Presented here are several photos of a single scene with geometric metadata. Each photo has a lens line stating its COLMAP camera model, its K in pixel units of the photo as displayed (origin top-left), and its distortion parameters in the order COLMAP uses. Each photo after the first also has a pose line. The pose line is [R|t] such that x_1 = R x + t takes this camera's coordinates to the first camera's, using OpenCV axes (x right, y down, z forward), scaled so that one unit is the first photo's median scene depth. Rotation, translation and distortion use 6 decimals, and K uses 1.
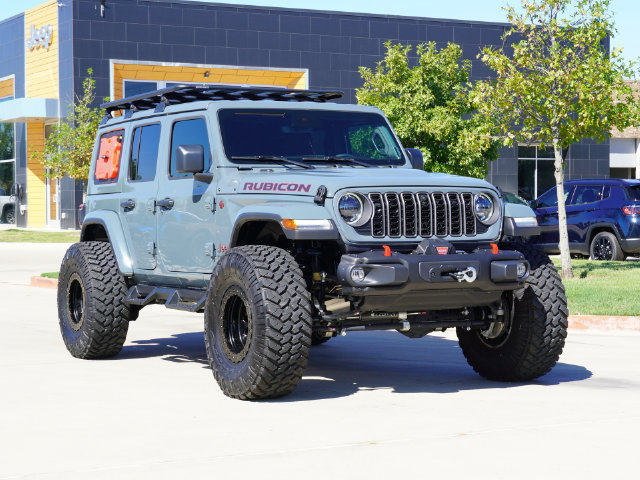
lens RADIAL K [[1410.9, 0, 320.0], [0, 1410.9, 240.0], [0, 0, 1]] dist [0.028526, 0.190363]
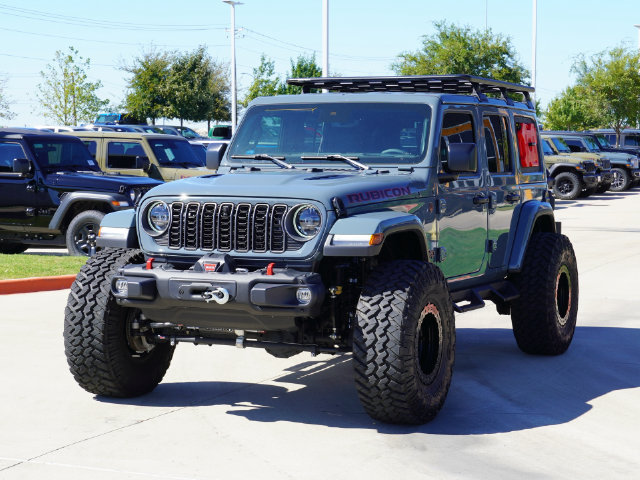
lens RADIAL K [[1410.9, 0, 320.0], [0, 1410.9, 240.0], [0, 0, 1]] dist [0.028526, 0.190363]
pose [[0.597213, 0.060619, -0.799788, 0.694554], [-0.023454, 0.998033, 0.058131, -0.052669], [0.801739, -0.015959, 0.597461, 0.398523]]
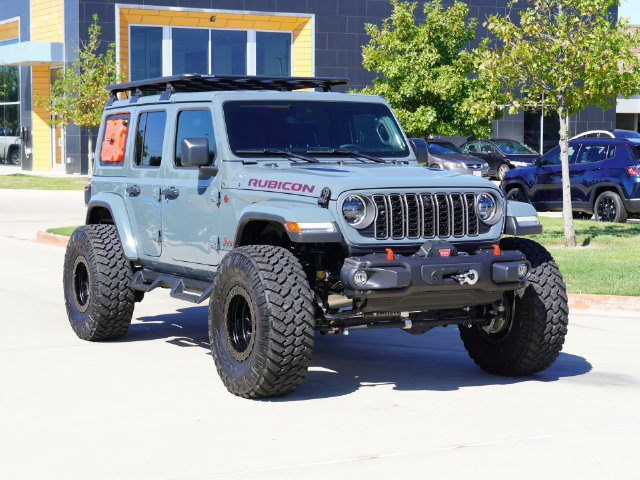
lens RADIAL K [[1410.9, 0, 320.0], [0, 1410.9, 240.0], [0, 0, 1]] dist [0.028526, 0.190363]
pose [[0.999960, 0.008278, -0.003399, 0.000730], [-0.008102, 0.998778, 0.048744, -0.039698], [0.003799, -0.048714, 0.998806, -0.006573]]
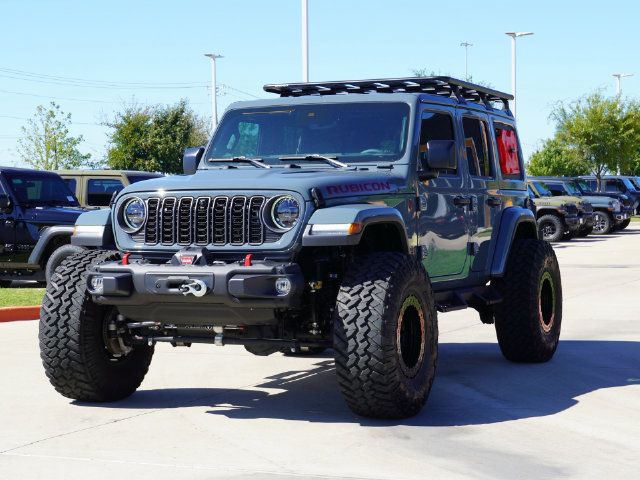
lens RADIAL K [[1410.9, 0, 320.0], [0, 1410.9, 240.0], [0, 0, 1]] dist [0.028526, 0.190363]
pose [[0.607032, 0.019988, -0.794426, 0.688044], [-0.009306, 0.999794, 0.018043, -0.018313], [0.794623, -0.003560, 0.607093, 0.407302]]
